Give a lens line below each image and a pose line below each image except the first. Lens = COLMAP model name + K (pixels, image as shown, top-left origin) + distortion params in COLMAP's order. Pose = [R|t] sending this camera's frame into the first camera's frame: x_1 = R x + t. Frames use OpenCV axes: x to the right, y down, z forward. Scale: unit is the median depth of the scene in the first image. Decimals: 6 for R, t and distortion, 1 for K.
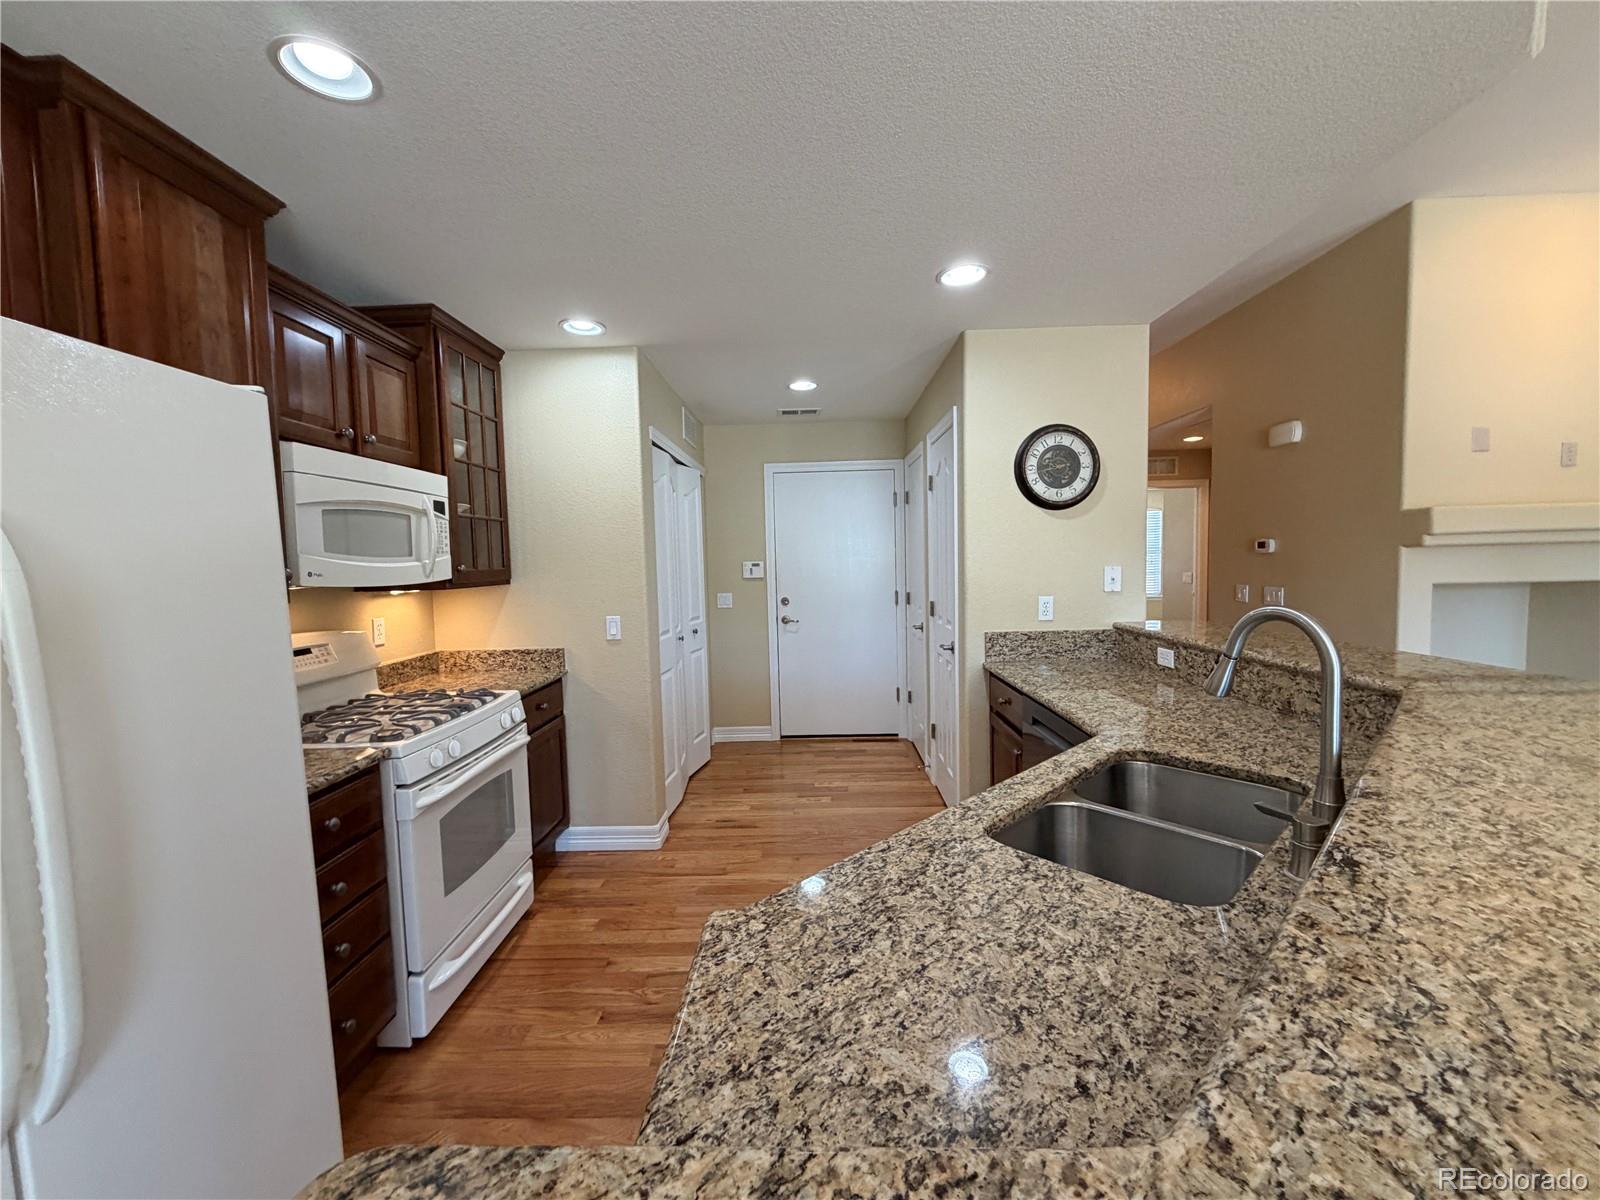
lens RADIAL K [[639.1, 0, 796.8], [0, 639.1, 598.8], [0, 0, 1]] dist [0.000561, -0.000354]
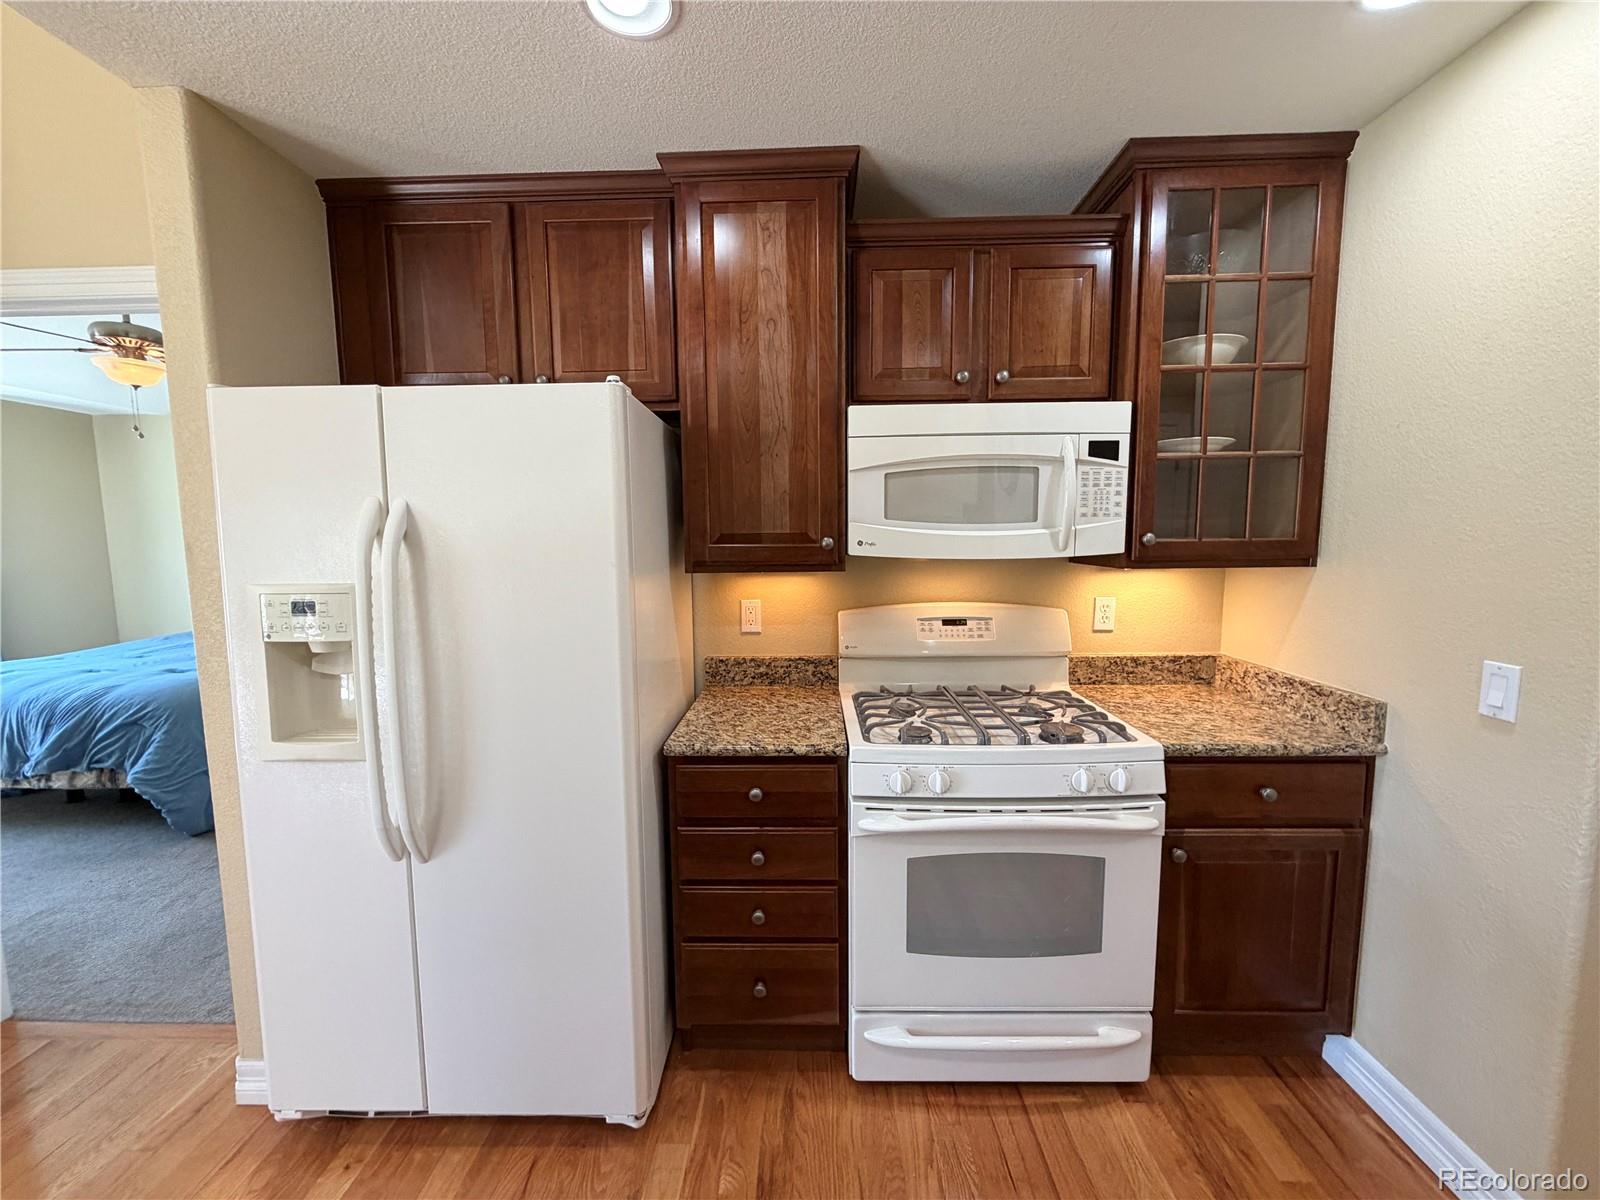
lens RADIAL K [[639.1, 0, 796.8], [0, 639.1, 598.8], [0, 0, 1]] dist [0.000561, -0.000354]
pose [[-0.004797, 0.128505, -0.991697, 0.148448], [-0.051285, 0.990372, 0.128581, -0.054136], [0.998673, 0.051476, 0.001839, 0.660622]]
